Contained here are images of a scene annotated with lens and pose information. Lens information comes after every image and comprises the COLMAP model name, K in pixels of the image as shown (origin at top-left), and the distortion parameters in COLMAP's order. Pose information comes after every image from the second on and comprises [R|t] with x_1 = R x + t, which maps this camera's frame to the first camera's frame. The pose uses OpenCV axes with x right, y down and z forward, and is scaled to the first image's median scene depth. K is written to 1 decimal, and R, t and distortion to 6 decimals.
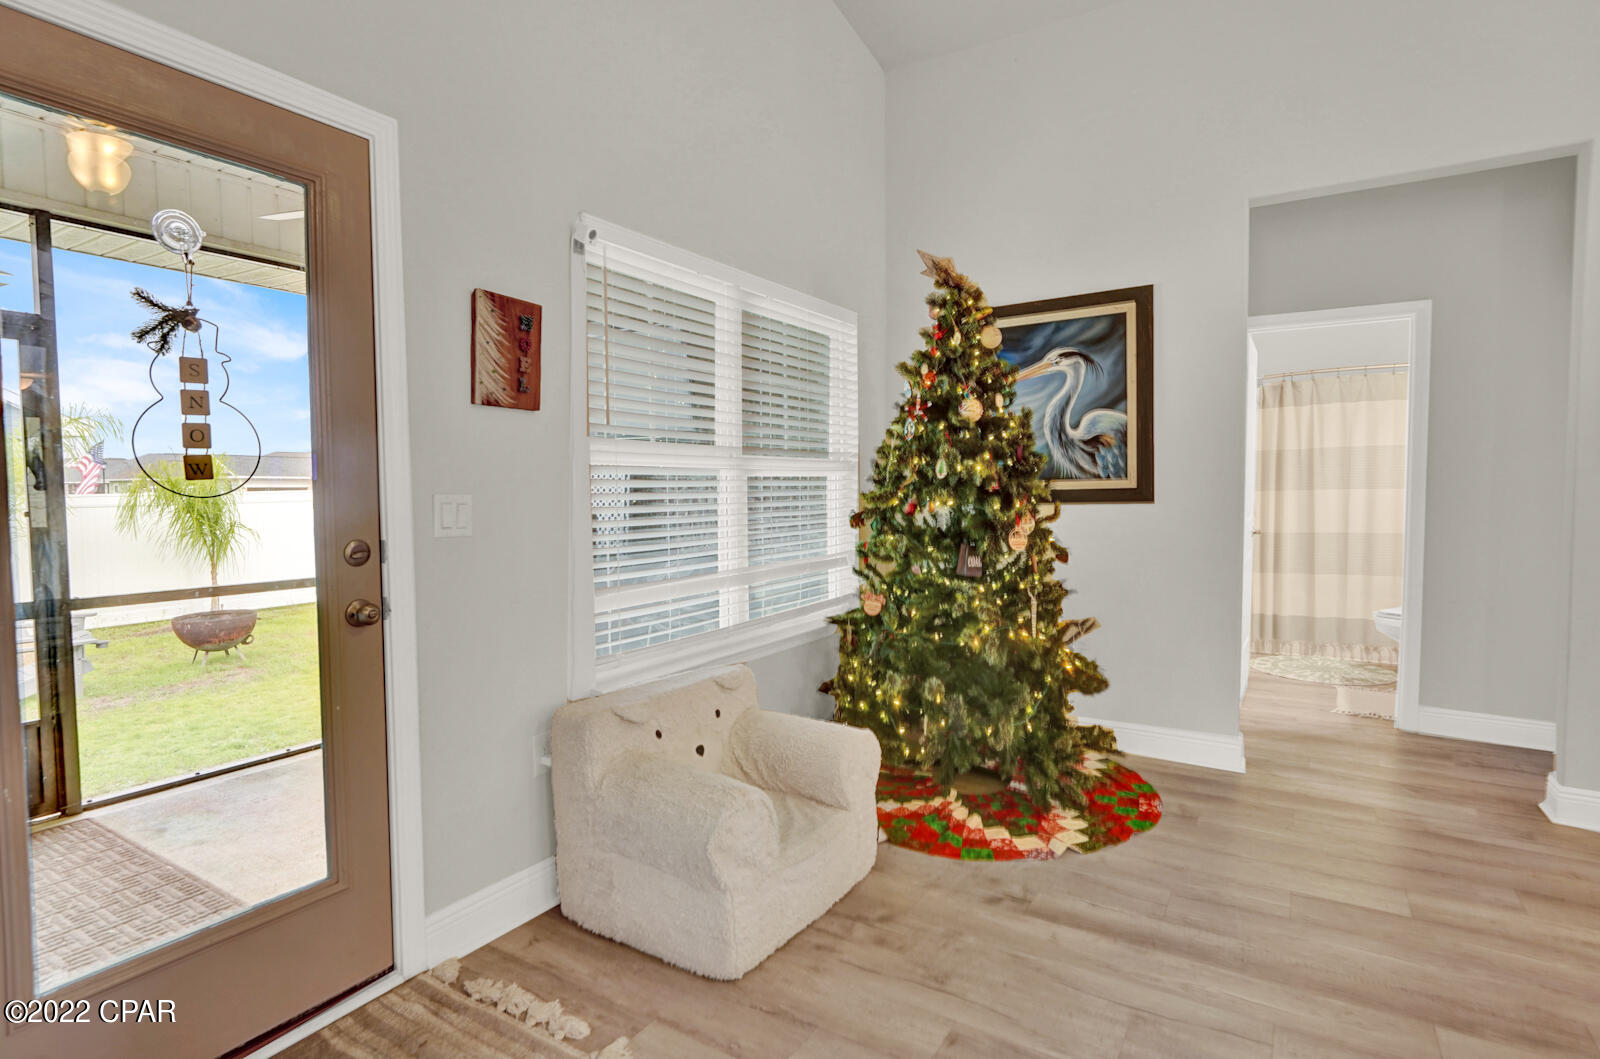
lens RADIAL K [[810.1, 0, 800.0], [0, 810.1, 529.5], [0, 0, 1]] dist [0.000588, 0.000110]
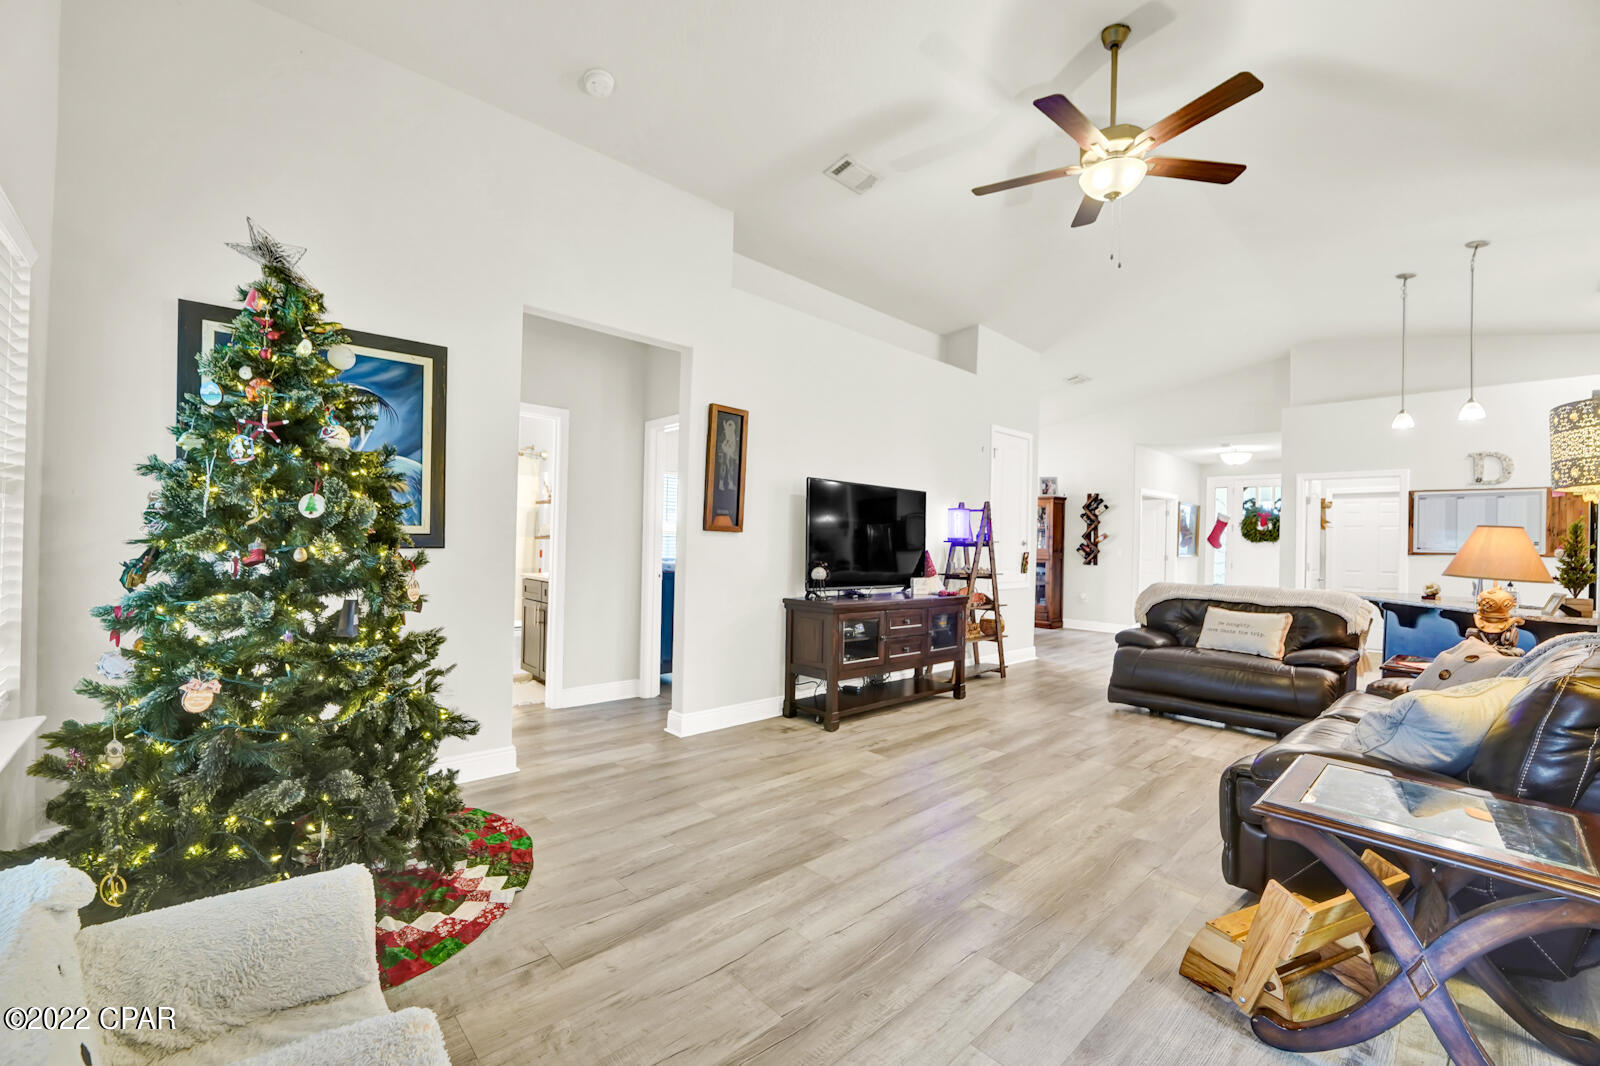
lens RADIAL K [[644.0, 0, 793.3], [0, 644.0, 542.0], [0, 0, 1]] dist [-0.028036, 0.000038]
pose [[0.273250, 0.010756, 0.961883, -0.286401], [0.024981, 0.999521, -0.018273, -0.016614], [-0.961619, 0.029022, 0.272851, 0.368906]]
